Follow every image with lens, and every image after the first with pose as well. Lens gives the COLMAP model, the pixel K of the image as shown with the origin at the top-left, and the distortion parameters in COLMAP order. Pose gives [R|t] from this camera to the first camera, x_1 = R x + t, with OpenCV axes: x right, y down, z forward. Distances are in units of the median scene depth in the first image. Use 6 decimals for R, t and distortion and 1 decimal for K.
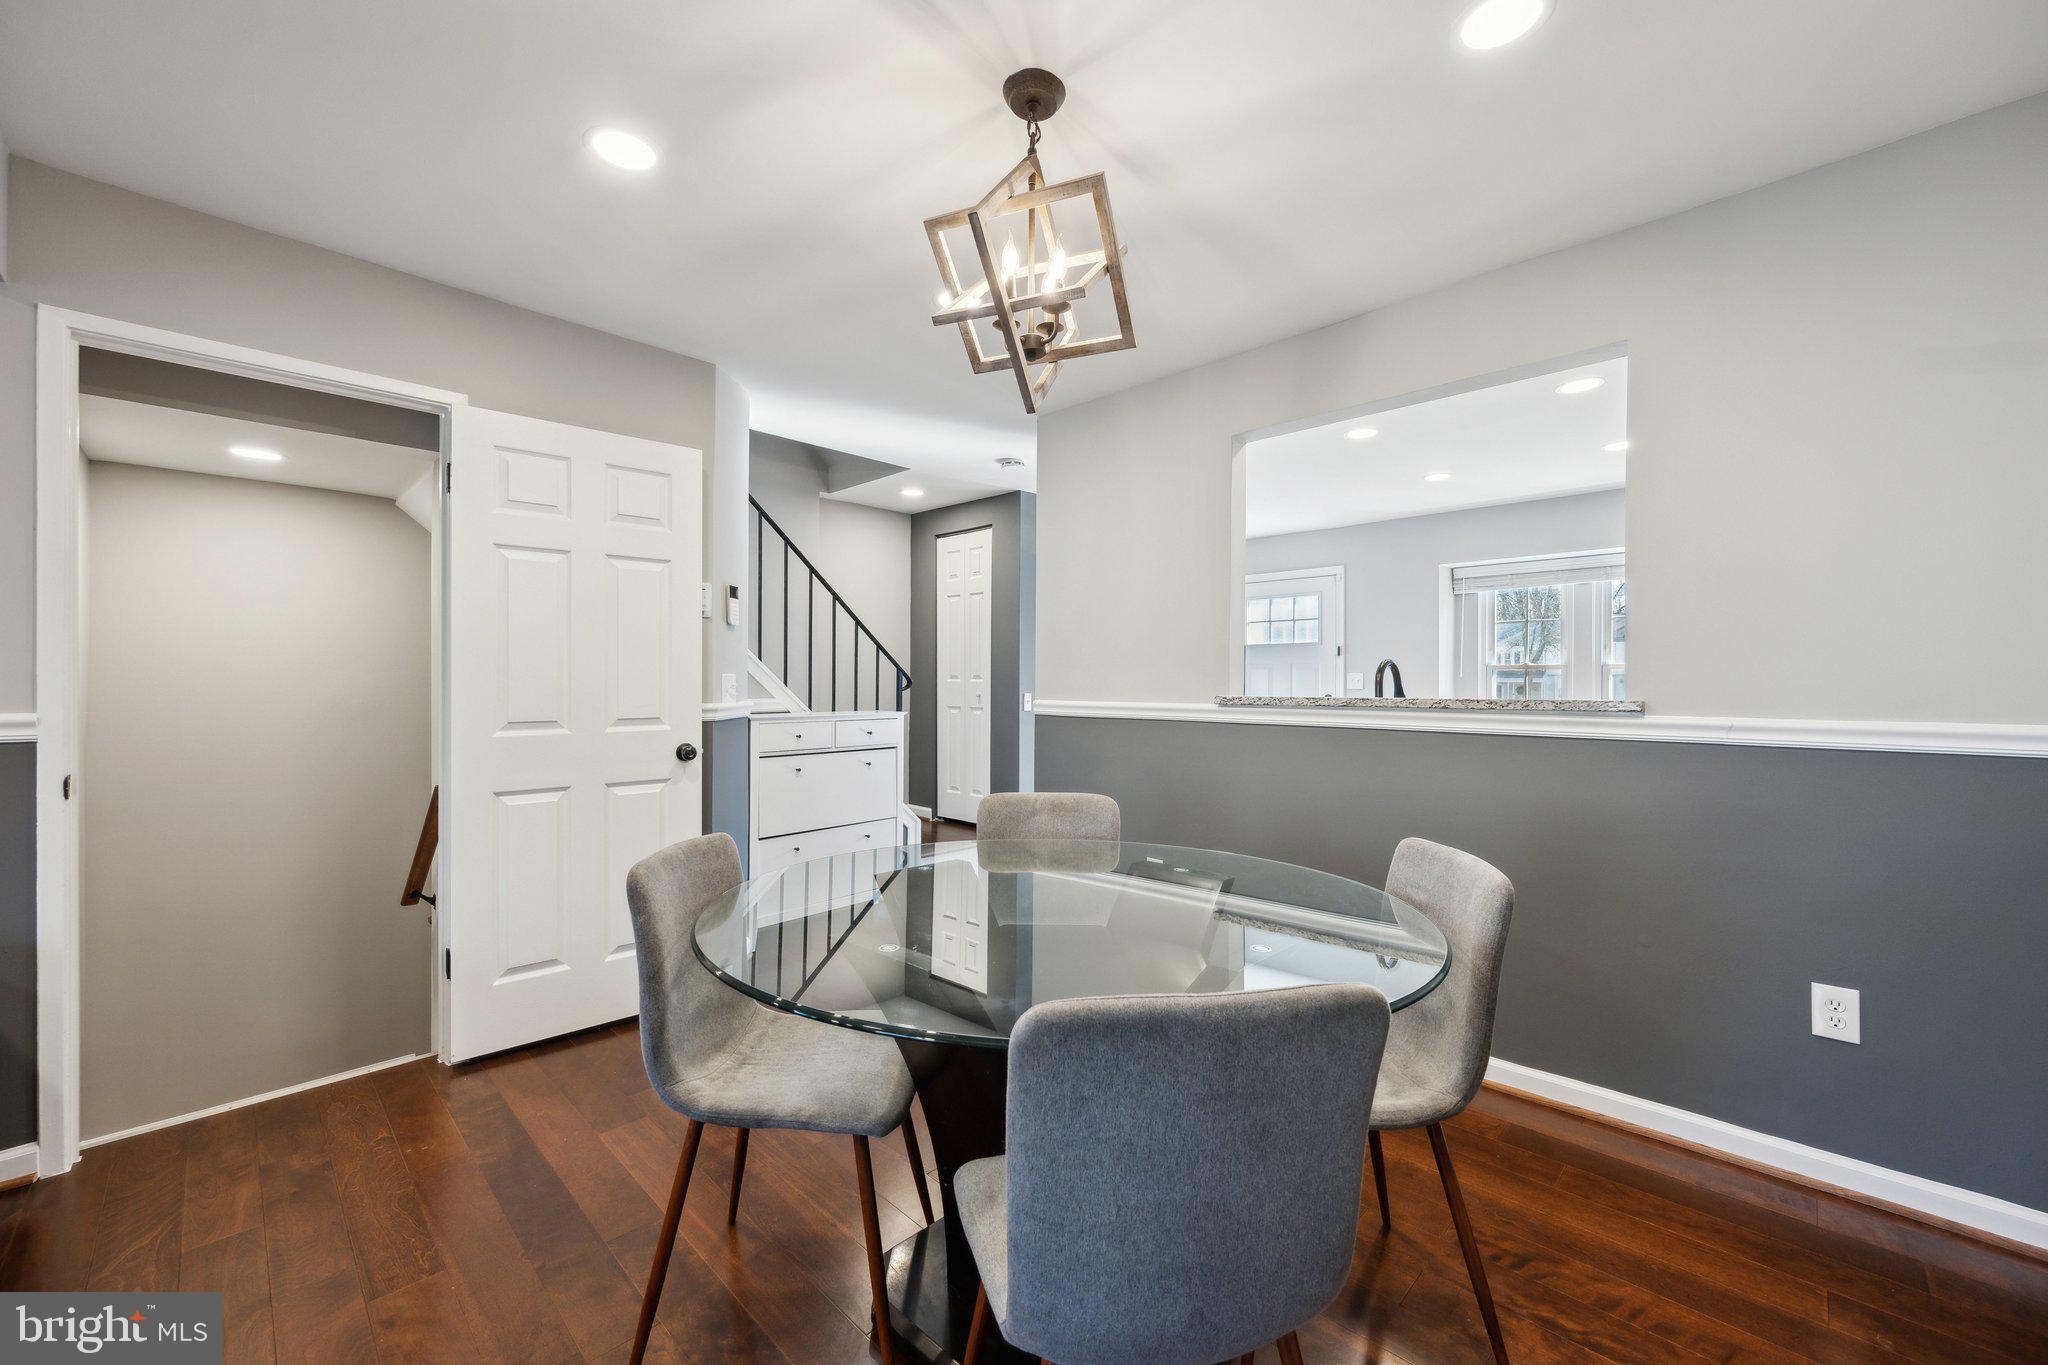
lens RADIAL K [[814.3, 0, 1012.7], [0, 814.3, 680.1], [0, 0, 1]] dist [-0.004034, 0.001053]
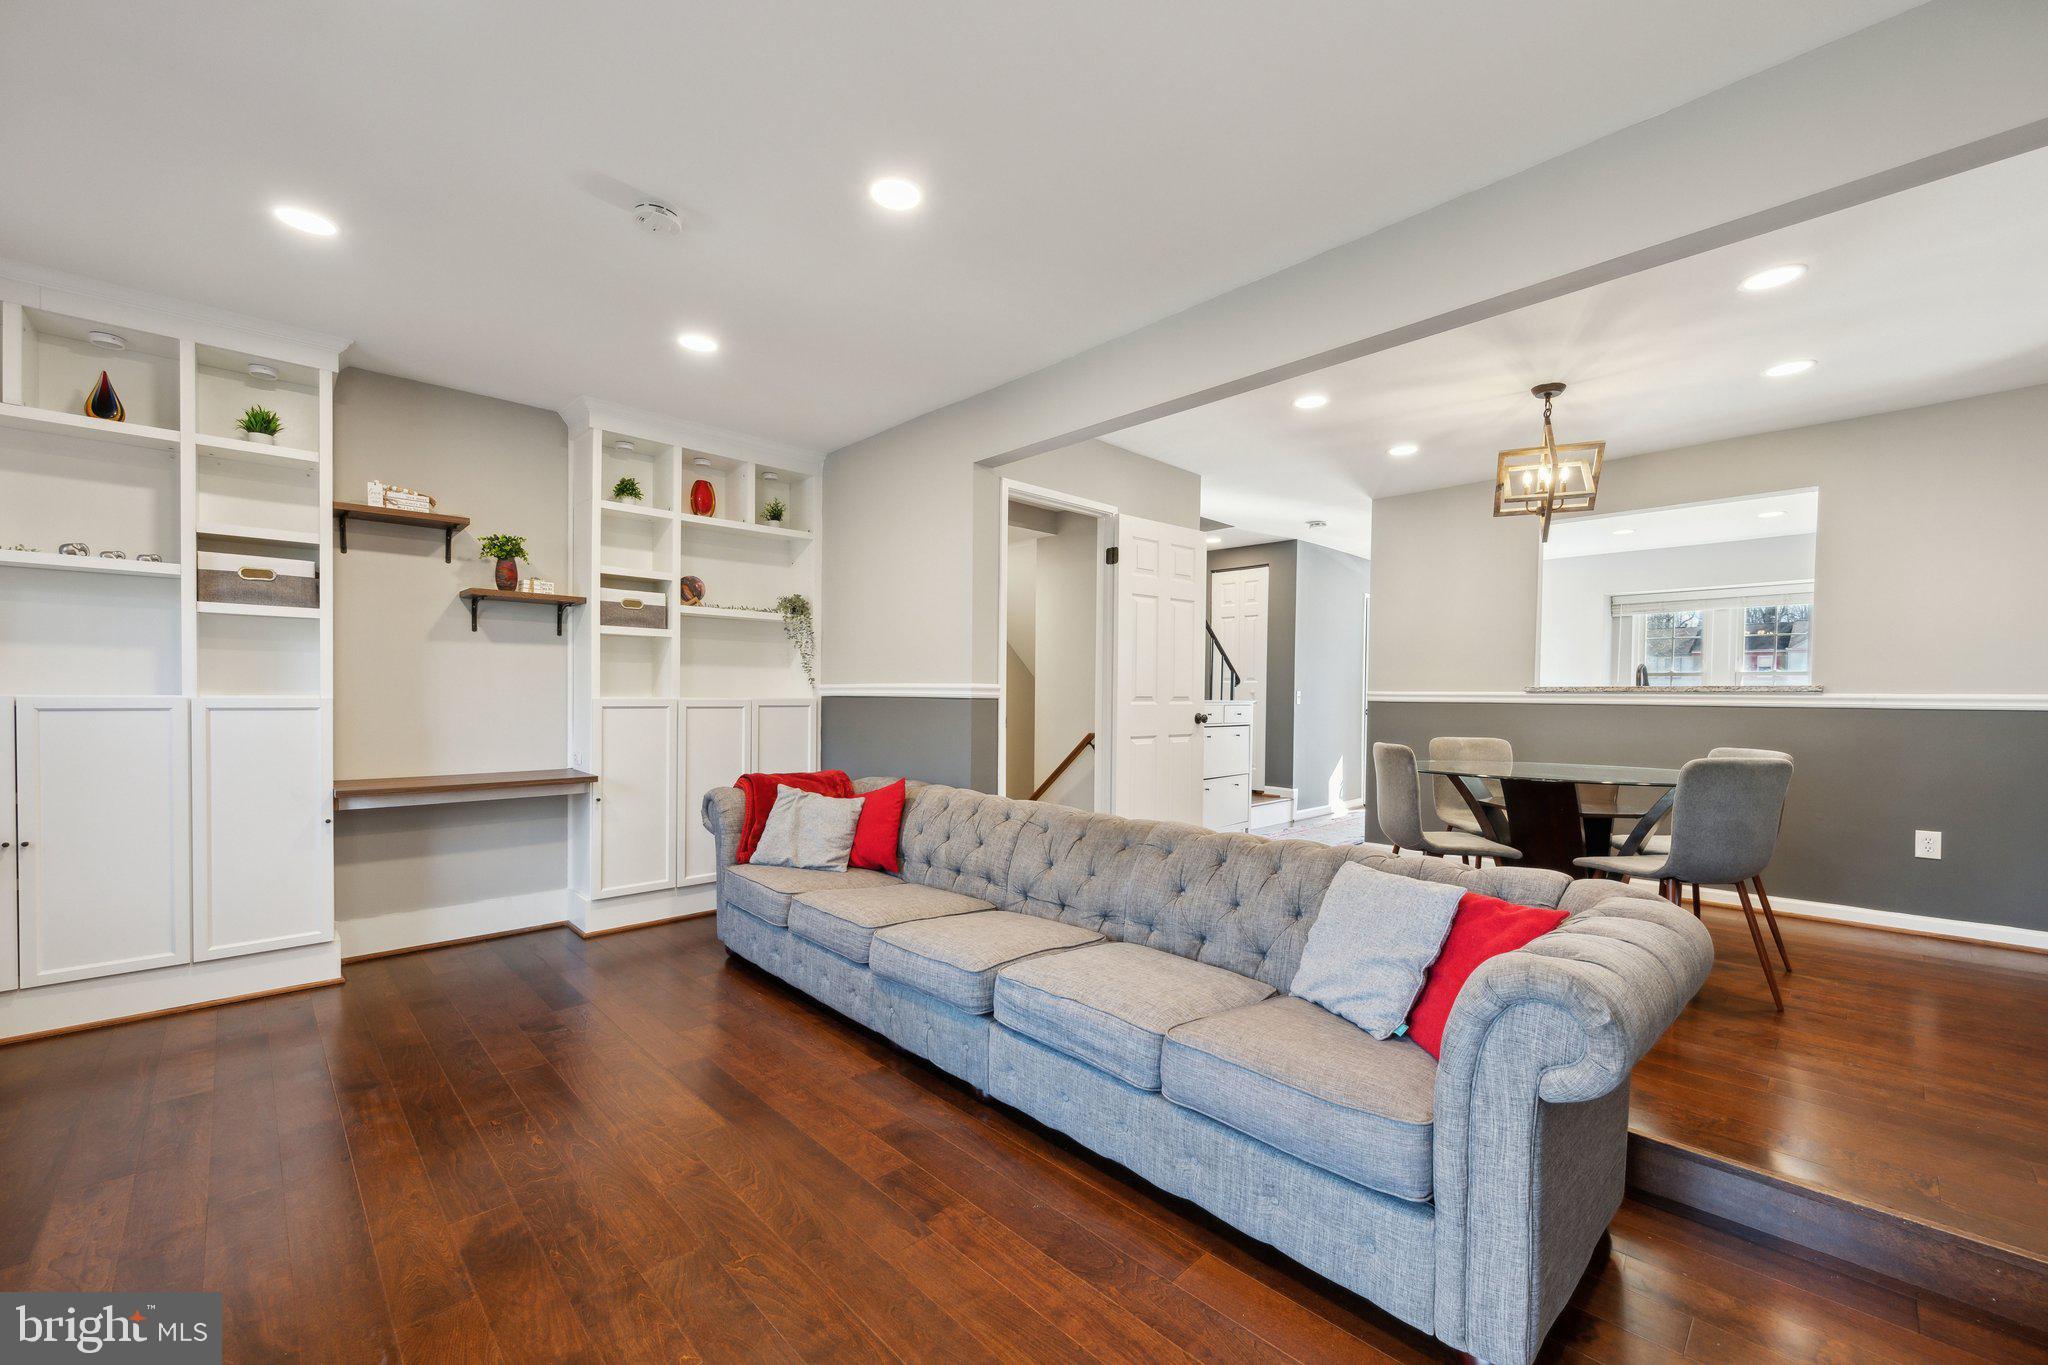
lens RADIAL K [[814.3, 0, 1034.5], [0, 814.3, 697.4], [0, 0, 1]] dist [-0.004034, 0.001053]
pose [[0.999500, 0.008013, -0.030588, -0.763451], [-0.007748, 0.999932, 0.008747, 0.039321], [0.030656, -0.008506, 0.999494, -0.718156]]
